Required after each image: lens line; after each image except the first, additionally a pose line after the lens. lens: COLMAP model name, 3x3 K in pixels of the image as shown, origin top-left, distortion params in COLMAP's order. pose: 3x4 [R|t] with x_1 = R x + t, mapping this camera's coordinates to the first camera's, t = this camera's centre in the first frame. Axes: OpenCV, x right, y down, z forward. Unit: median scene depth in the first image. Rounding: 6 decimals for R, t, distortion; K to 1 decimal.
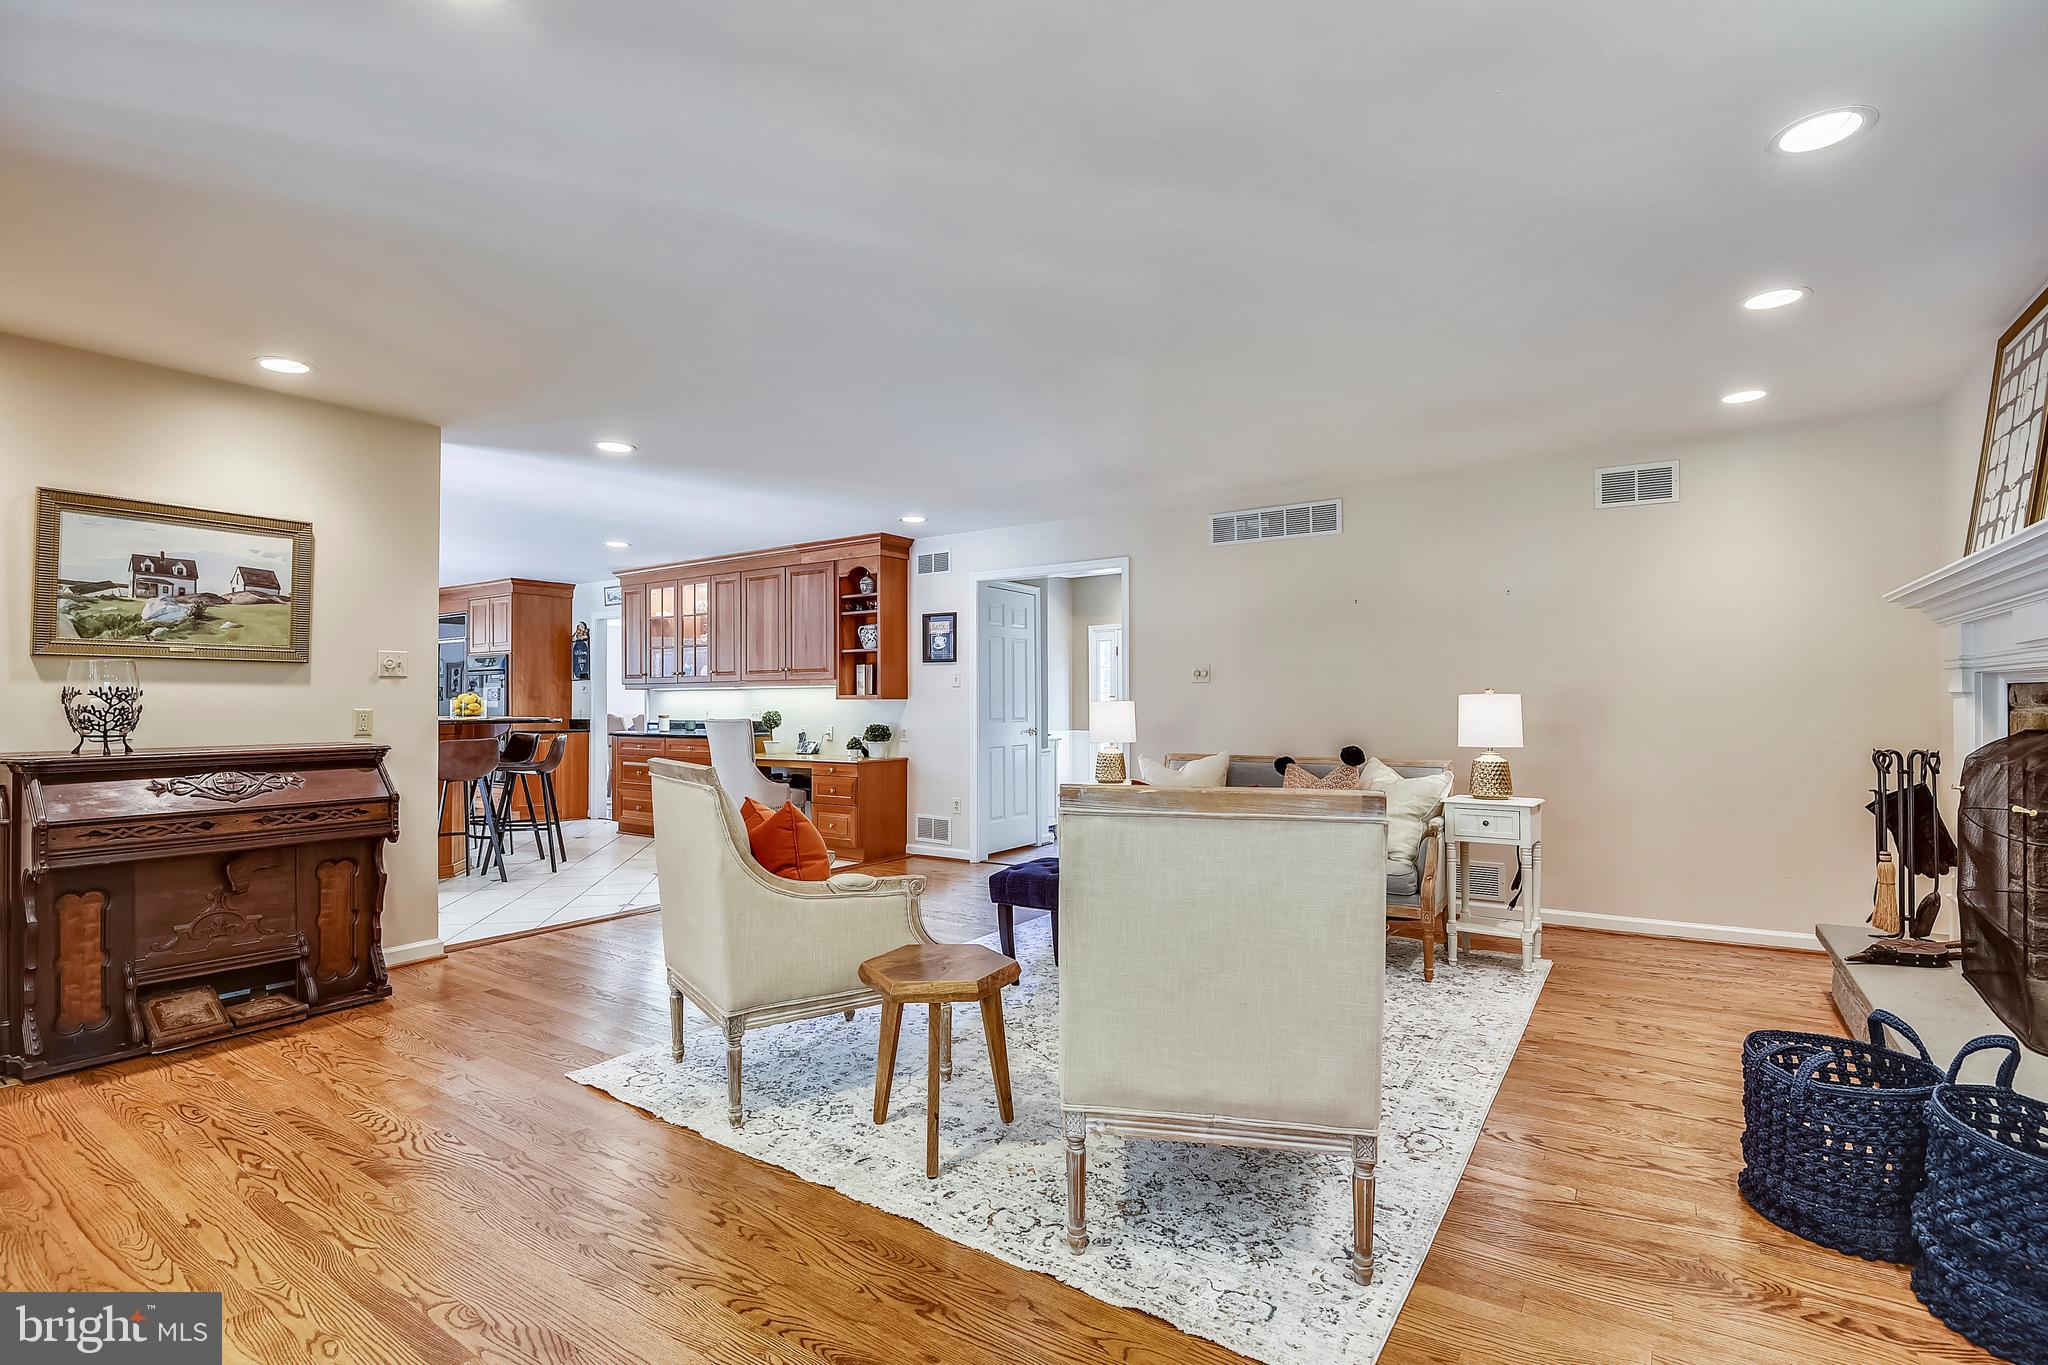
lens RADIAL K [[948.2, 0, 997.7], [0, 948.2, 694.3], [0, 0, 1]] dist [0.024970, -0.020269]
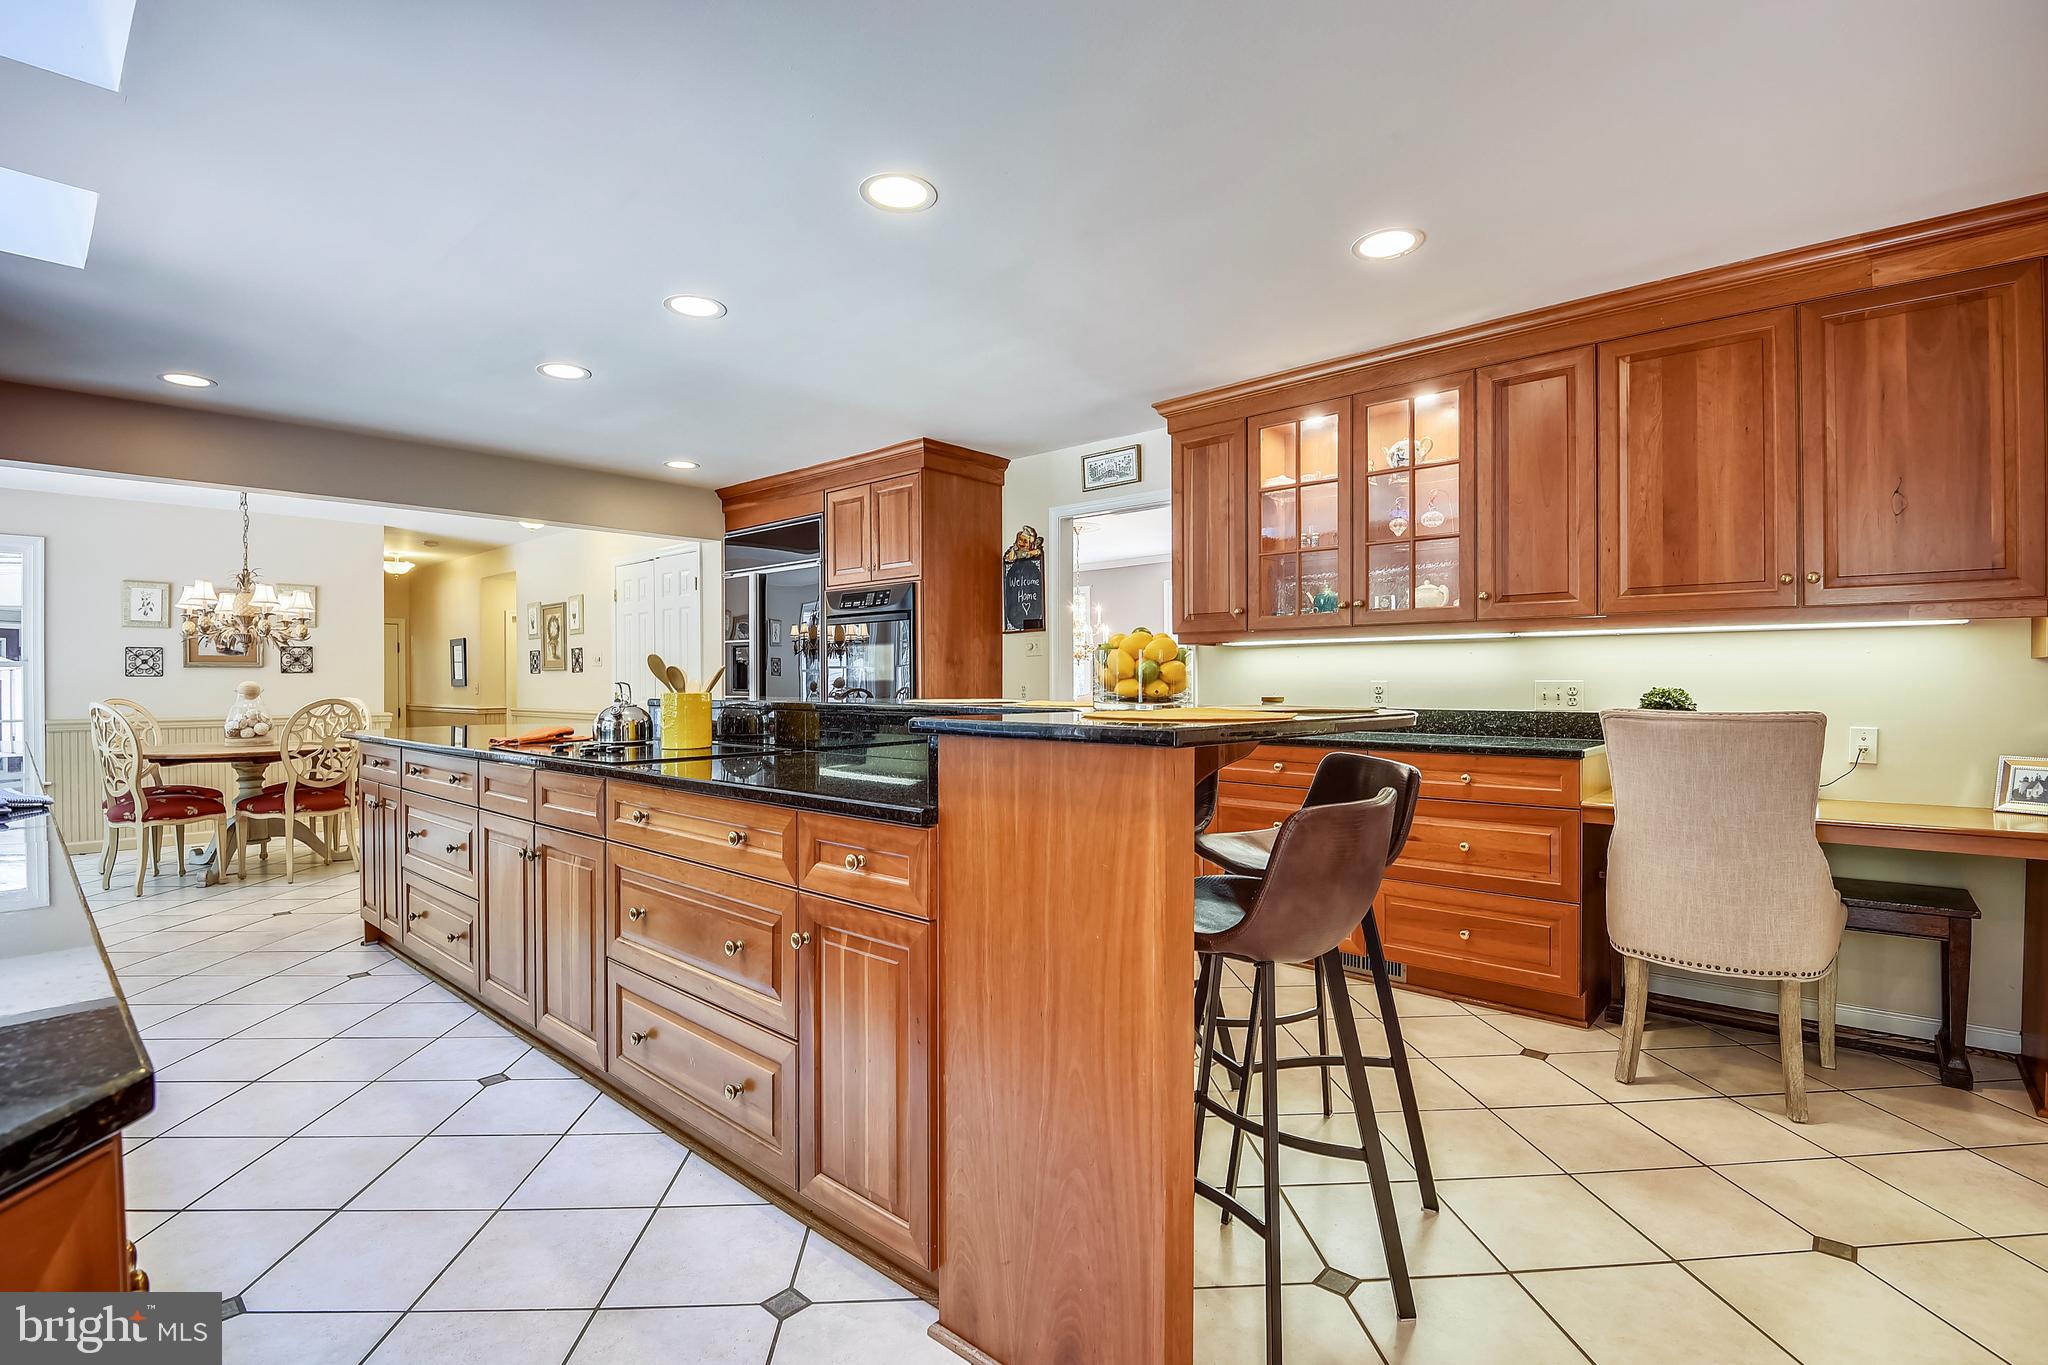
lens RADIAL K [[948.2, 0, 997.7], [0, 948.2, 694.3], [0, 0, 1]] dist [0.024970, -0.020269]
pose [[0.991476, -0.001466, -0.130281, -0.383848], [0.004826, 0.999664, 0.025485, 0.007106], [0.130200, -0.025897, 0.991149, 0.456526]]
